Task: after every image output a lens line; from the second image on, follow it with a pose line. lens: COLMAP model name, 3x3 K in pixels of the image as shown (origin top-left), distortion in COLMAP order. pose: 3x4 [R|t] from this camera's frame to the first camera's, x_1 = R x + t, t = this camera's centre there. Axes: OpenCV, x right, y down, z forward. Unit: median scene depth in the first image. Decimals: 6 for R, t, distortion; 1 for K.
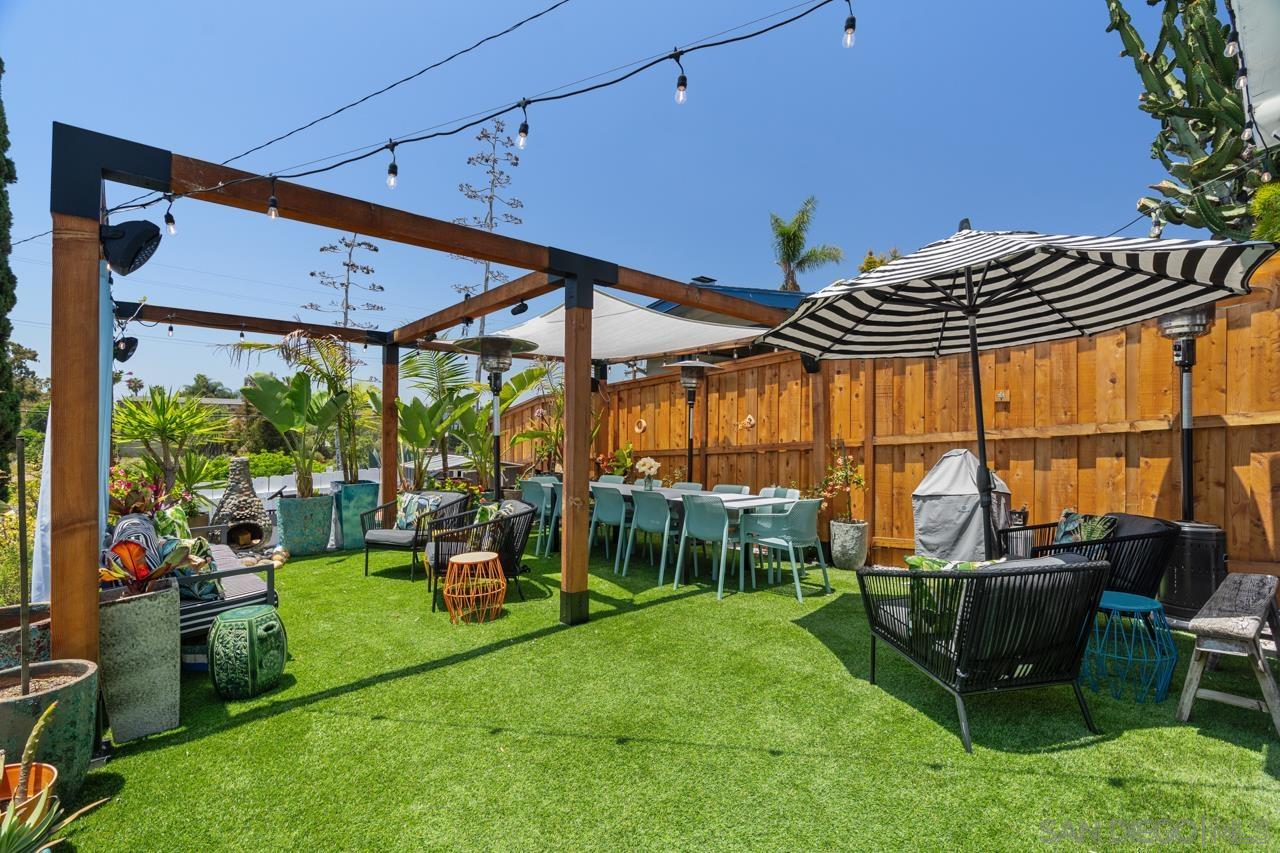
lens RADIAL K [[580.3, 0, 639.9], [0, 580.3, 424.9], [0, 0, 1]] dist [-0.004072, 0.002078]
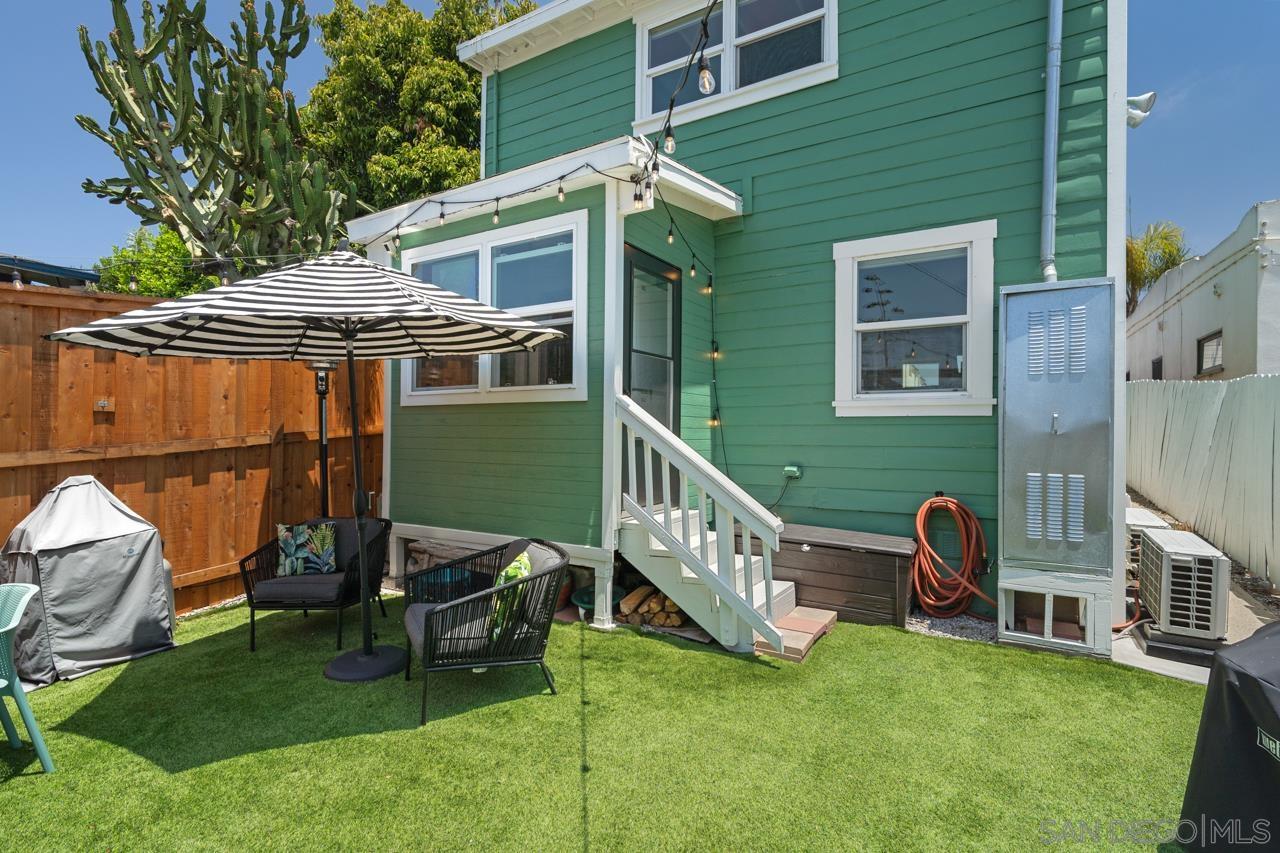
lens RADIAL K [[603.8, 0, 641.7], [0, 603.8, 429.9], [0, 0, 1]] dist [-0.002969, 0.000837]
pose [[-0.287516, -0.009954, 0.957724, -0.417021], [-0.018866, 0.999811, 0.004728, -0.036359], [-0.957590, -0.016709, -0.287650, 0.593277]]
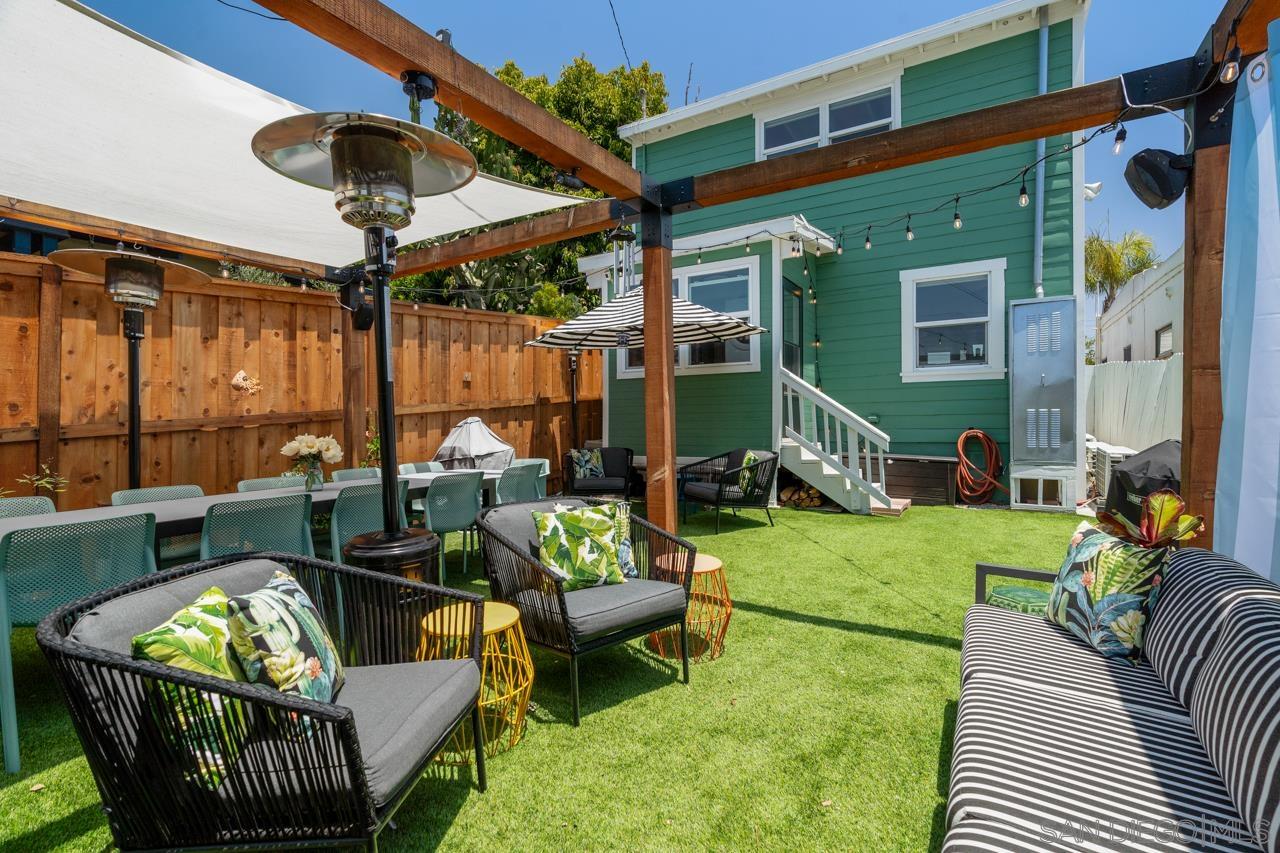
lens RADIAL K [[580.3, 0, 650.3], [0, 580.3, 422.7], [0, 0, 1]] dist [-0.004072, 0.002078]
pose [[-0.289178, -0.007818, 0.957243, -0.827903], [-0.008829, 0.999946, 0.005500, 0.048185], [-0.957235, -0.006862, -0.289232, 1.092558]]
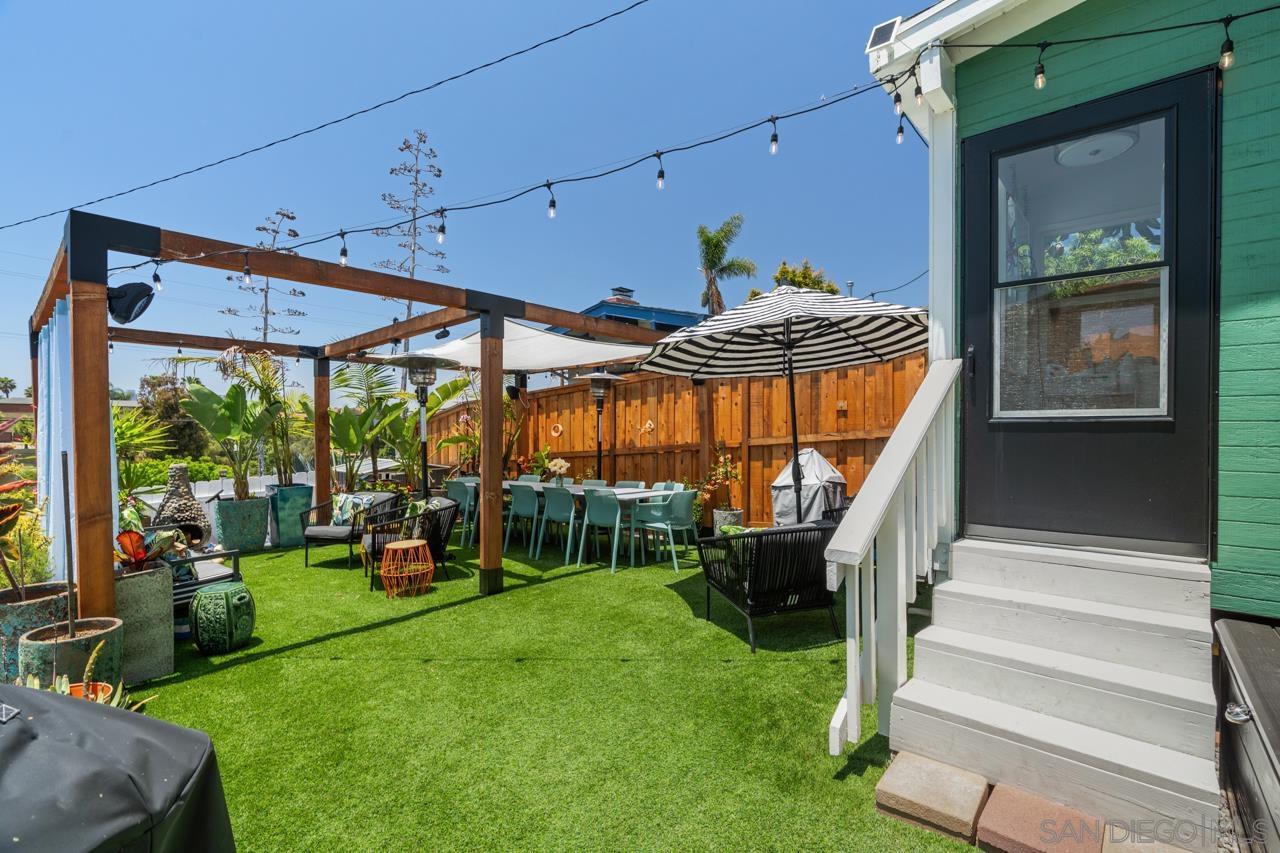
lens RADIAL K [[580.3, 0, 634.5], [0, 580.3, 434.8], [0, 0, 1]] dist [-0.004072, 0.002078]
pose [[0.994141, -0.010380, 0.107591, 0.051289], [0.008503, 0.999804, 0.017883, -0.014072], [-0.107756, -0.016863, 0.994034, -0.215615]]
